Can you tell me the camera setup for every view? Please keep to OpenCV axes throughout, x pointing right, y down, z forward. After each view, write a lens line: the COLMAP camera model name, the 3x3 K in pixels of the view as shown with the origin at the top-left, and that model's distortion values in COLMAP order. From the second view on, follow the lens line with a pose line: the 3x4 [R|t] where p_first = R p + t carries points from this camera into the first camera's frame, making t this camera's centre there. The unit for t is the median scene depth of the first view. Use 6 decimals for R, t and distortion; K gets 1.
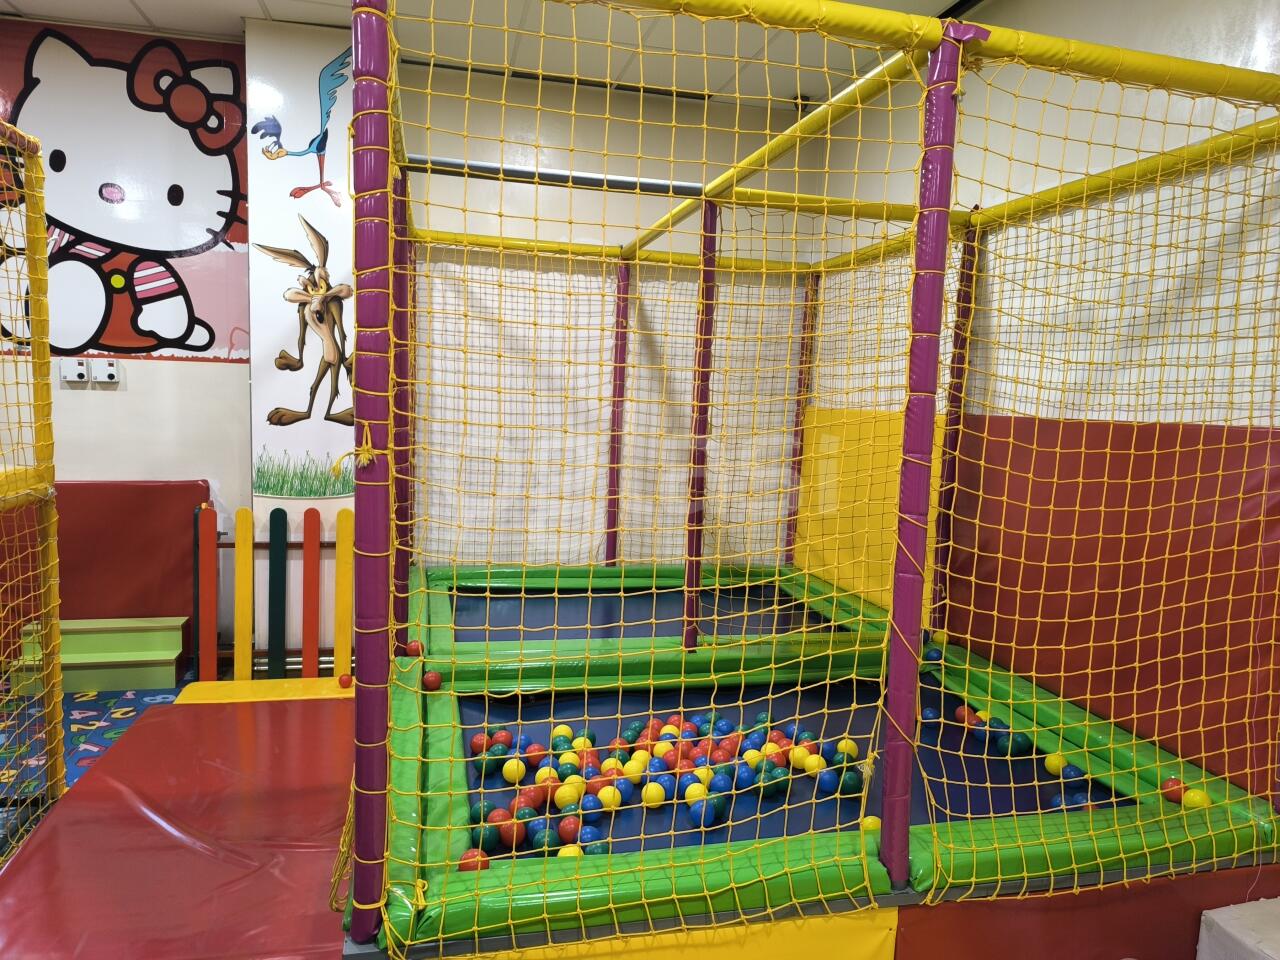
lens RADIAL K [[881.2, 0, 659.2], [0, 881.2, 481.8], [0, 0, 1]] dist [0.023735, -0.026937]
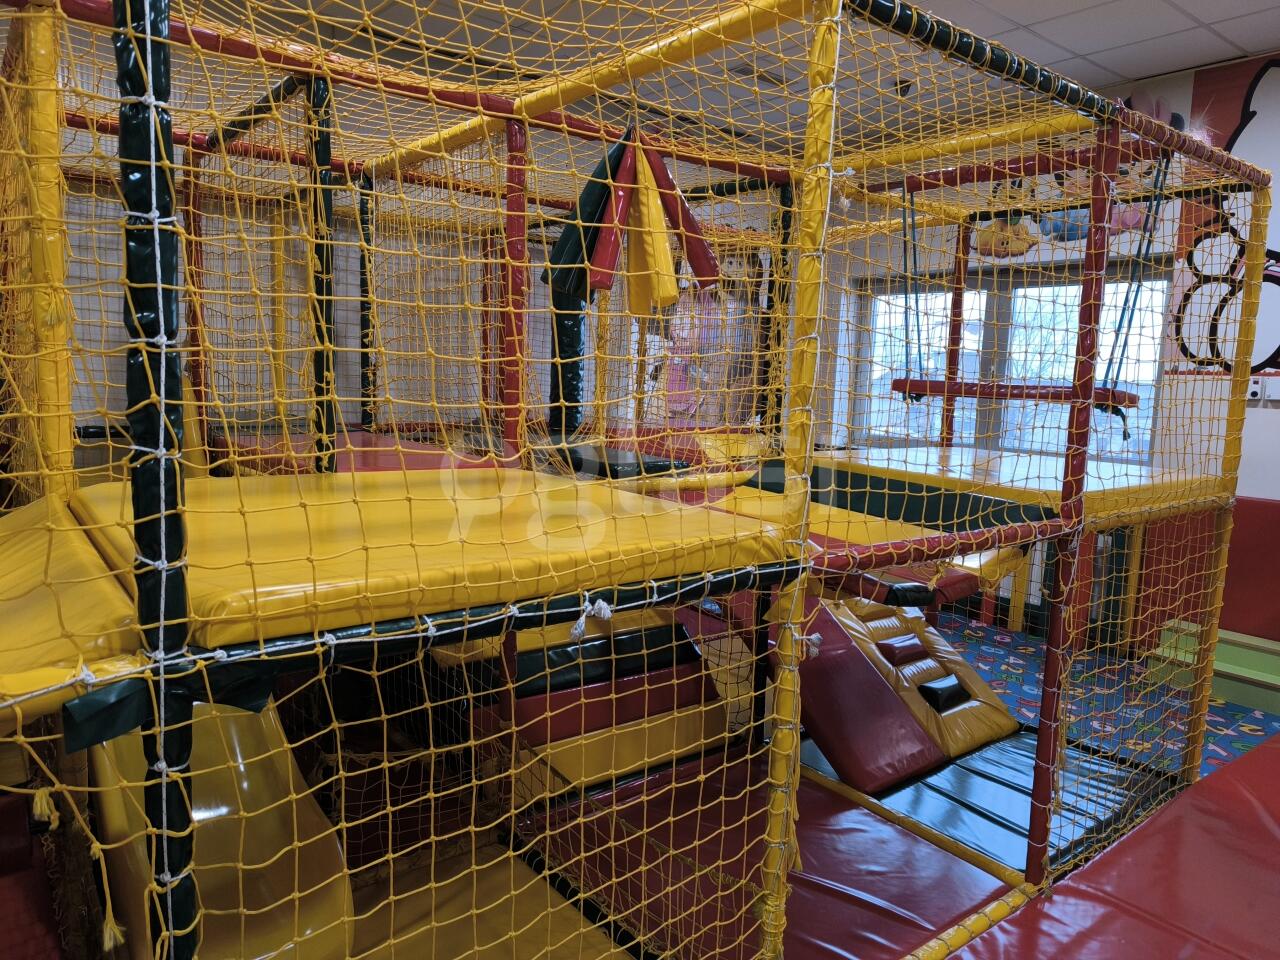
lens RADIAL K [[881.2, 0, 630.2], [0, 881.2, 484.9], [0, 0, 1]] dist [0.023735, -0.026937]
pose [[0.410781, 0.097683, -0.906486, -0.011738], [-0.113988, 0.991945, 0.055237, 0.010589], [0.904580, 0.080639, 0.418607, -0.073848]]
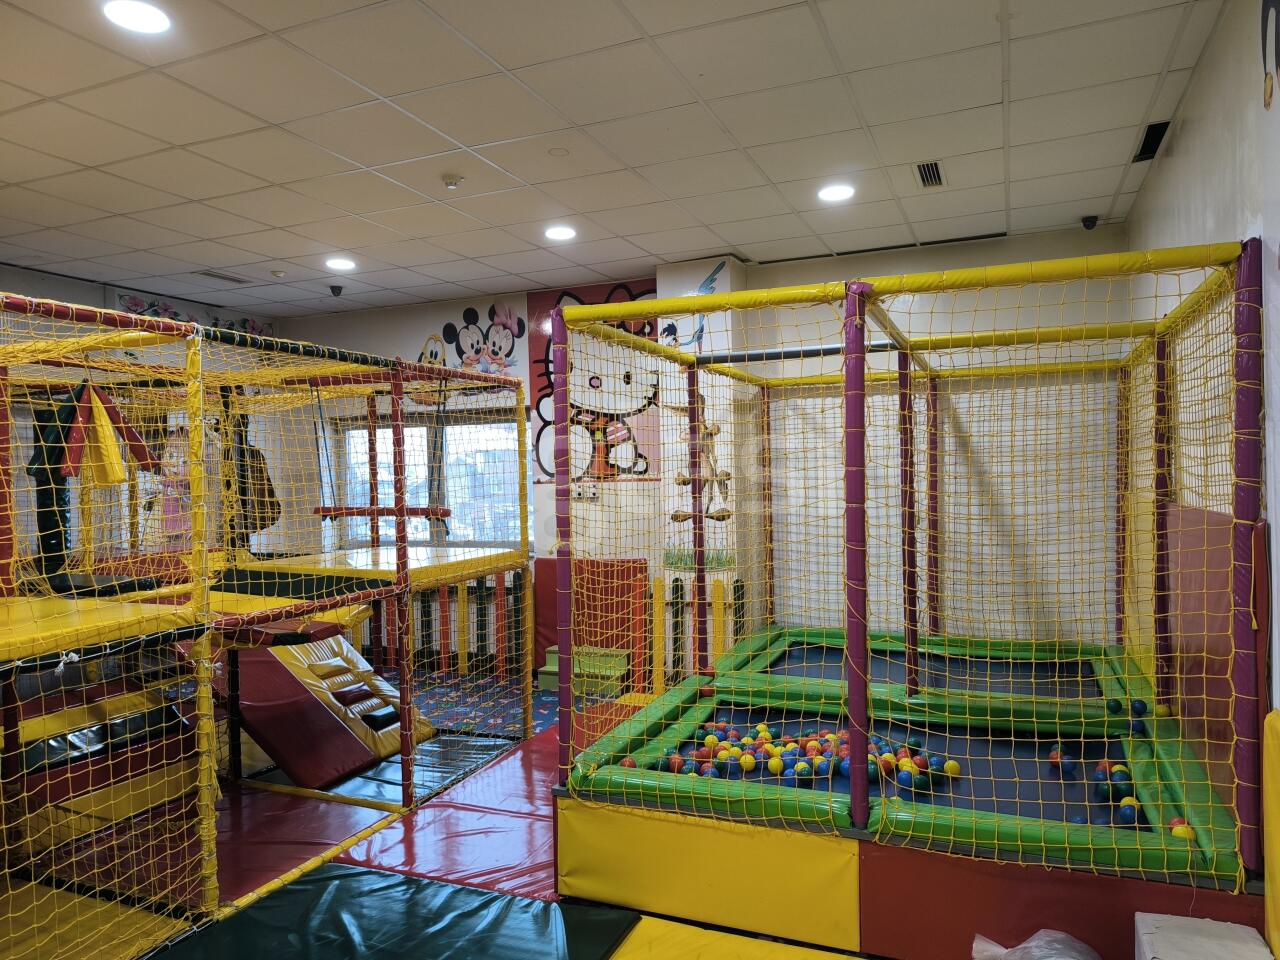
lens RADIAL K [[881.2, 0, 660.3], [0, 881.2, 480.2], [0, 0, 1]] dist [0.023735, -0.026937]
pose [[0.808657, -0.047145, -0.586388, 0.426619], [-0.009106, 0.995661, -0.092609, 0.002948], [0.588210, 0.080228, 0.804719, -0.221983]]
